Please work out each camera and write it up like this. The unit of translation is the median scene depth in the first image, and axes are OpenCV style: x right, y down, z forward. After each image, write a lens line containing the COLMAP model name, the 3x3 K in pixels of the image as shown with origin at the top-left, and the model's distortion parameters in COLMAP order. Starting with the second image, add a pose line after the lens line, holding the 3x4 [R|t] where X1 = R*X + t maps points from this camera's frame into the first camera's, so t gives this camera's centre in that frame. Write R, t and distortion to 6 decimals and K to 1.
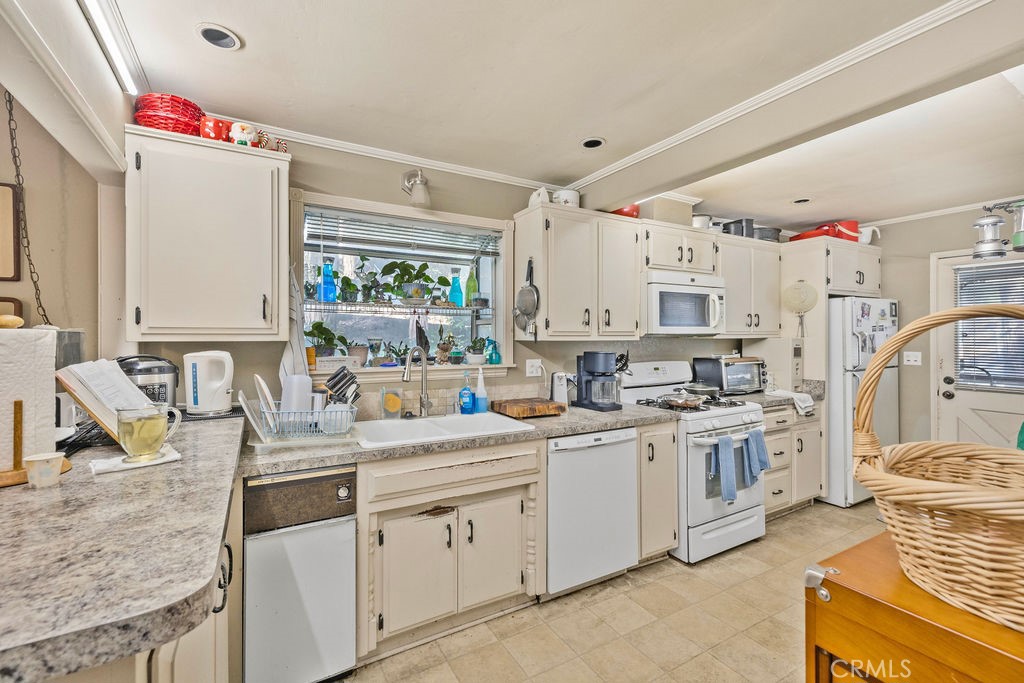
lens RADIAL K [[439.3, 0, 507.2], [0, 439.3, 334.2], [0, 0, 1]] dist [-0.001165, -0.000221]
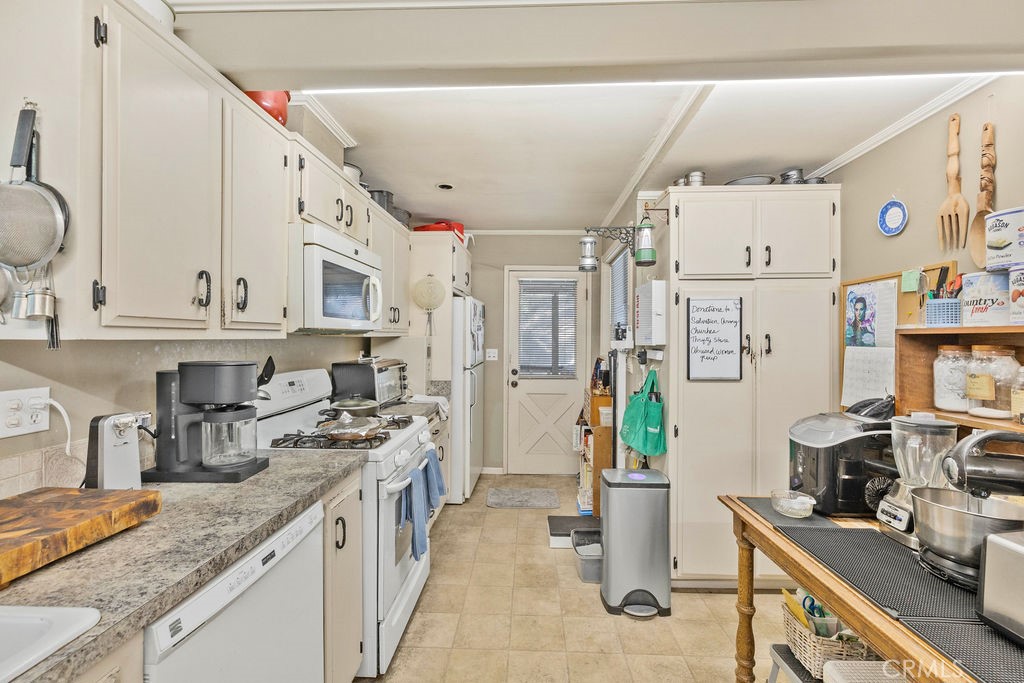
lens RADIAL K [[439.3, 0, 511.1], [0, 439.3, 339.6], [0, 0, 1]] dist [-0.001165, -0.000221]
pose [[0.535803, -0.001623, 0.844341, -0.033525], [-0.009921, 0.999917, 0.008217, 0.007082], [-0.844285, -0.012780, 0.535743, 0.440872]]
